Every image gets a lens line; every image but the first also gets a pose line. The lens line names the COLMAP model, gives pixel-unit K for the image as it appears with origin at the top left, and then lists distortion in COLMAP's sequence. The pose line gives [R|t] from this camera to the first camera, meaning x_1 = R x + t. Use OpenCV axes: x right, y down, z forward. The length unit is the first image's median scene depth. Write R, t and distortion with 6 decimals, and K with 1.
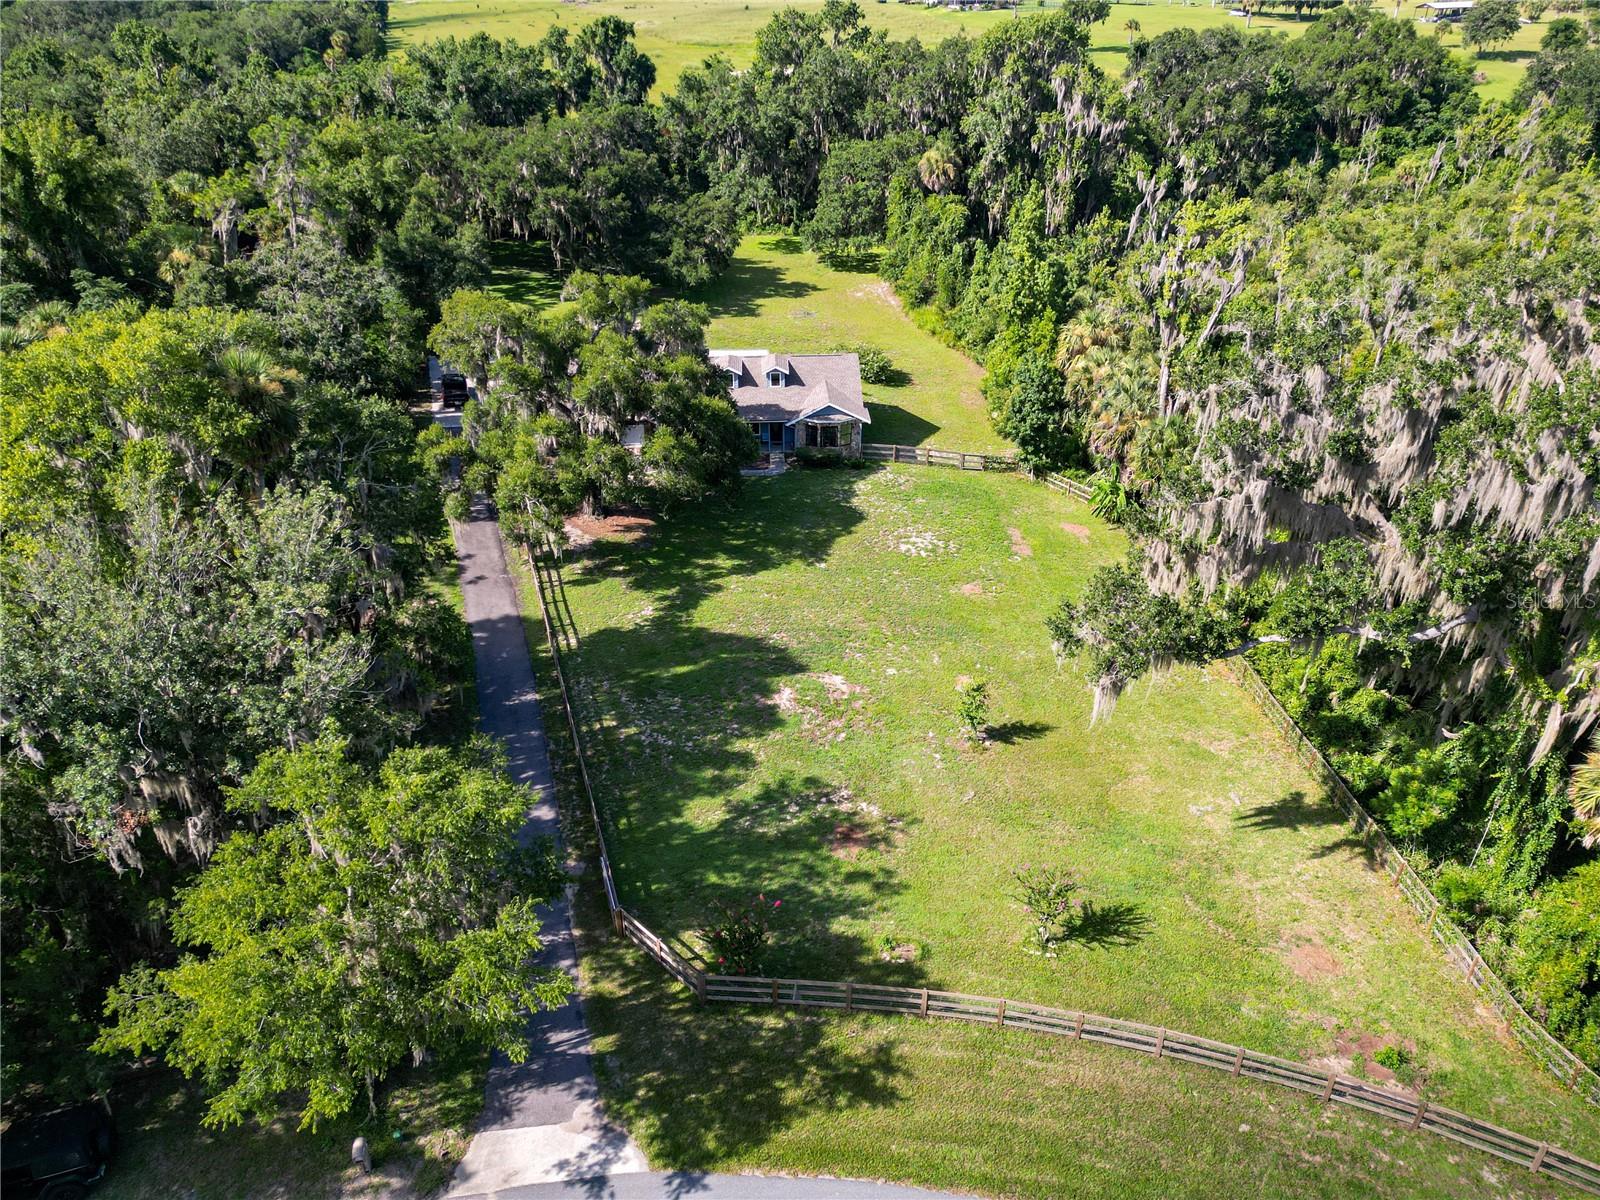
lens RADIAL K [[1117.0, 0, 807.1], [0, 1117.0, 604.8], [0, 0, 1]] dist [0.066353, -0.057556]
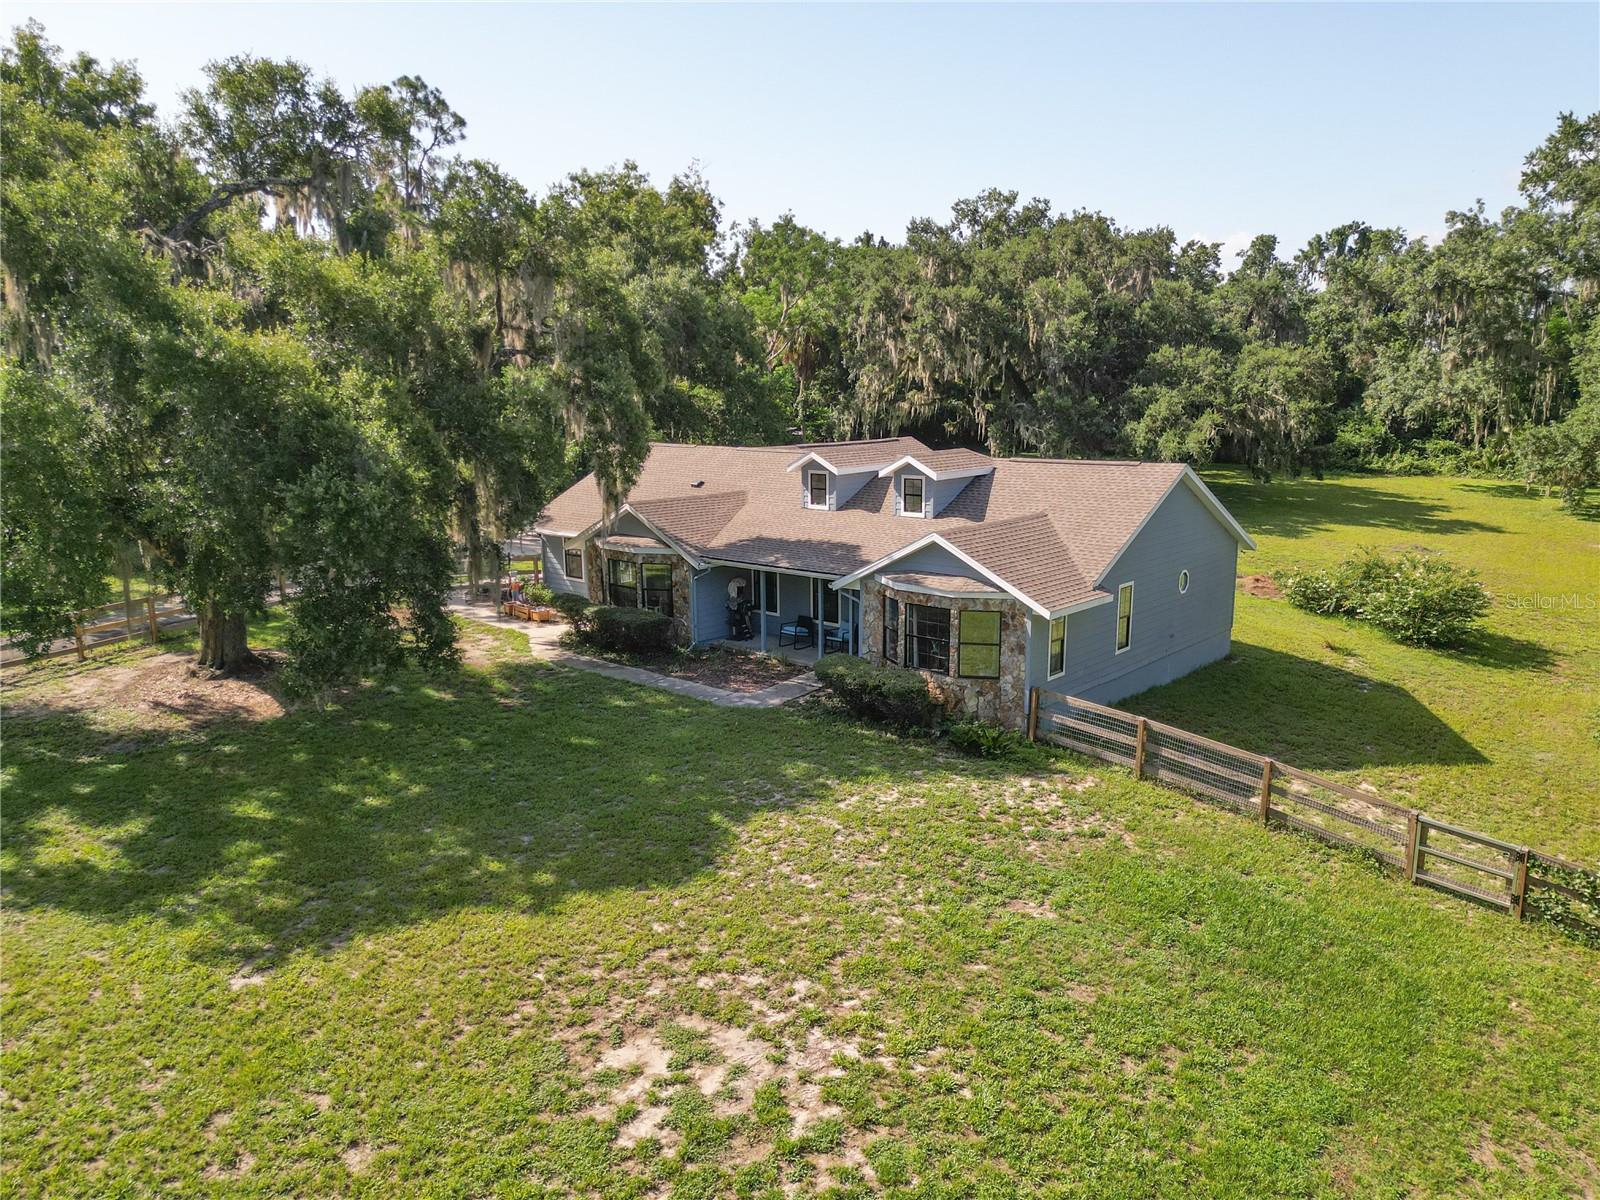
lens RADIAL K [[1117.0, 0, 798.4], [0, 1117.0, 605.9], [0, 0, 1]] dist [0.066353, -0.057556]
pose [[0.714020, 0.130788, -0.687801, 0.236849], [-0.341246, 0.922816, -0.178777, -0.099839], [0.611332, 0.362360, 0.703540, 0.830865]]
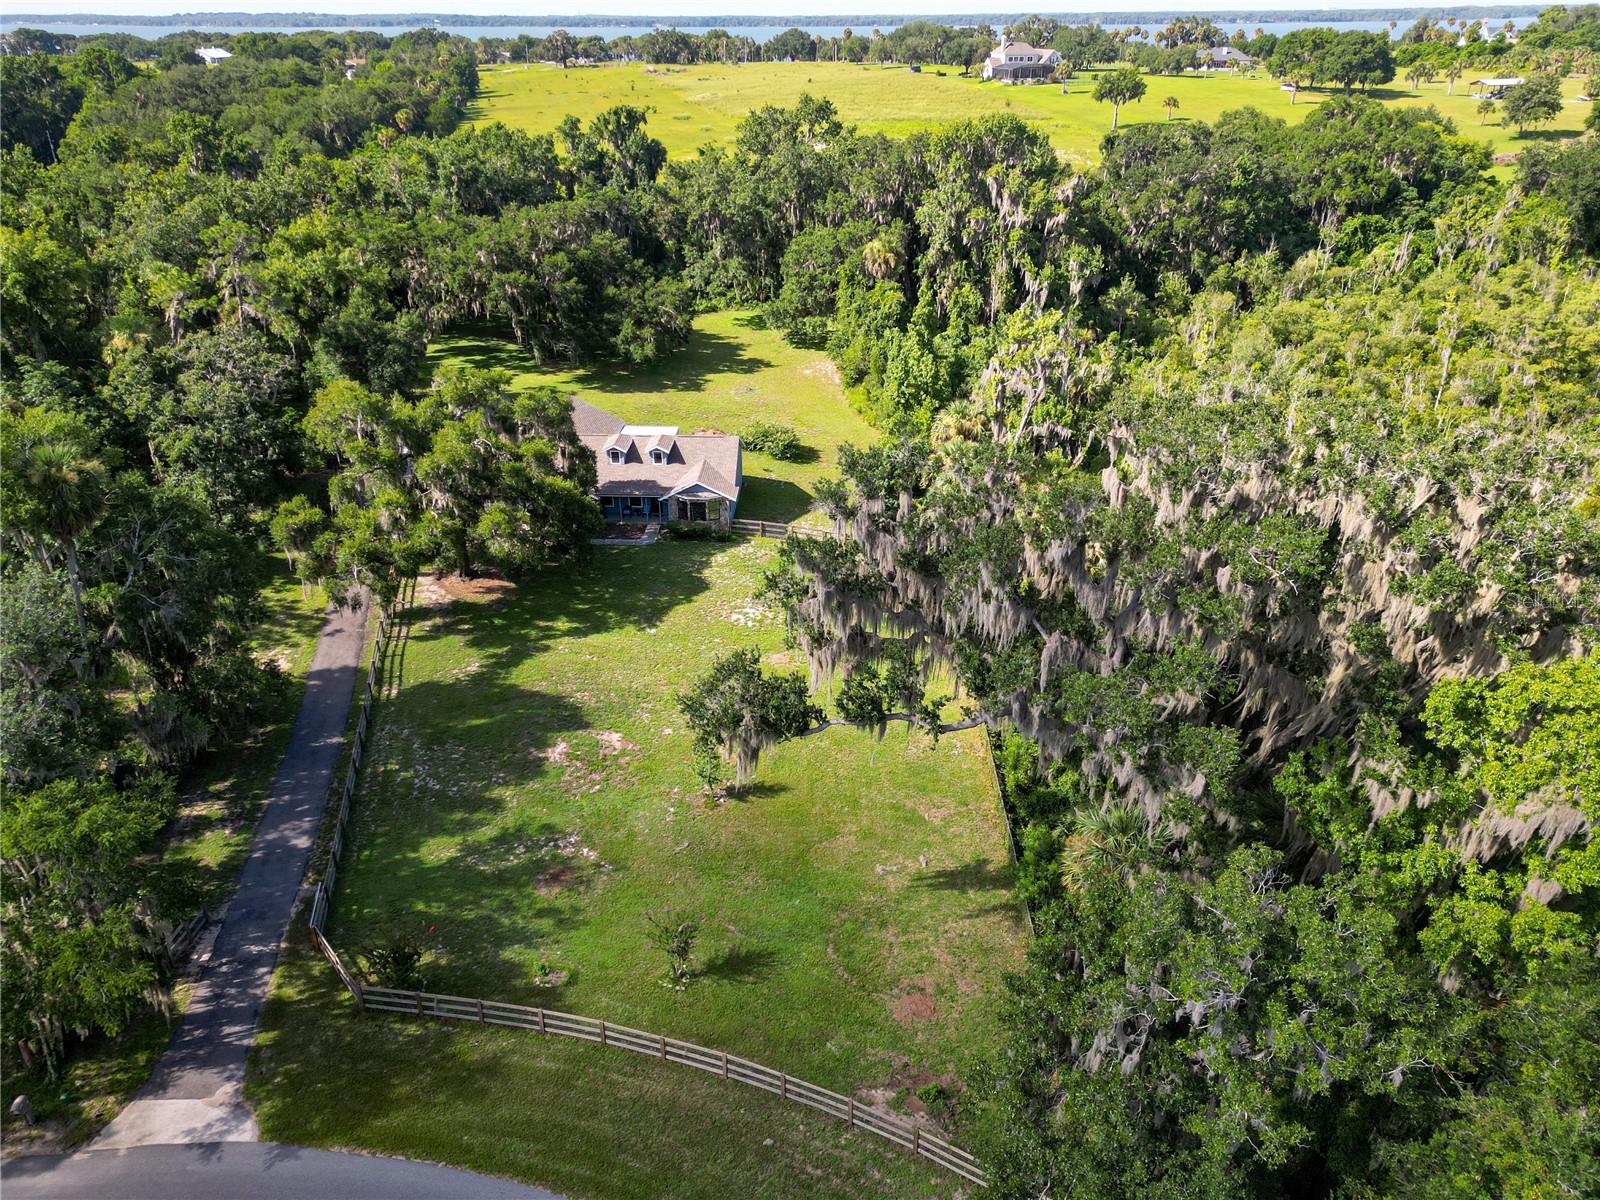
lens RADIAL K [[1117.0, 0, 807.9], [0, 1117.0, 605.9], [0, 0, 1]] dist [0.066353, -0.057556]
pose [[0.996177, 0.039892, -0.077723, 0.239753], [-0.042954, 0.998349, -0.038136, -0.023439], [0.076074, 0.041328, 0.996245, -0.087453]]
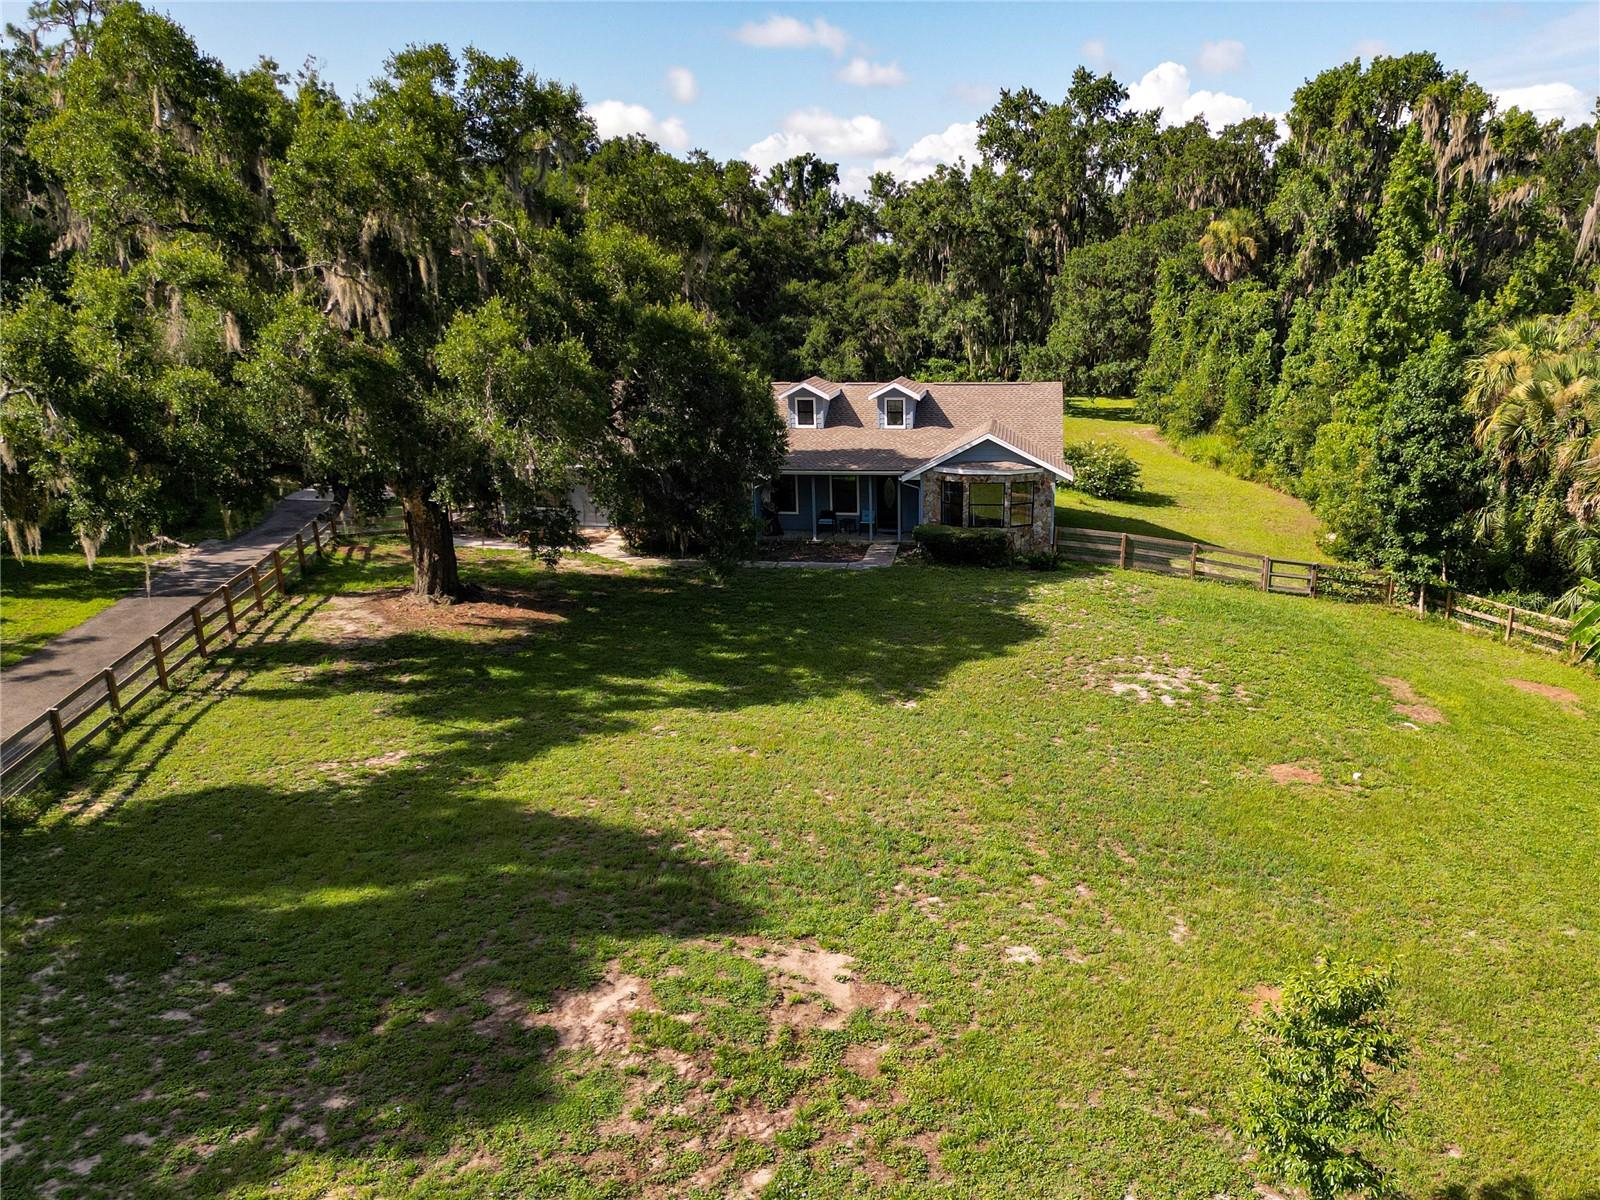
lens RADIAL K [[1272.0, 0, 908.6], [0, 1272.0, 673.0], [0, 0, 1]] dist [0.057341, -0.017339]
pose [[0.989870, 0.037725, -0.136870, 0.071667], [-0.067494, 0.973186, -0.219893, 0.051388], [0.124905, 0.226903, 0.965875, 0.524410]]
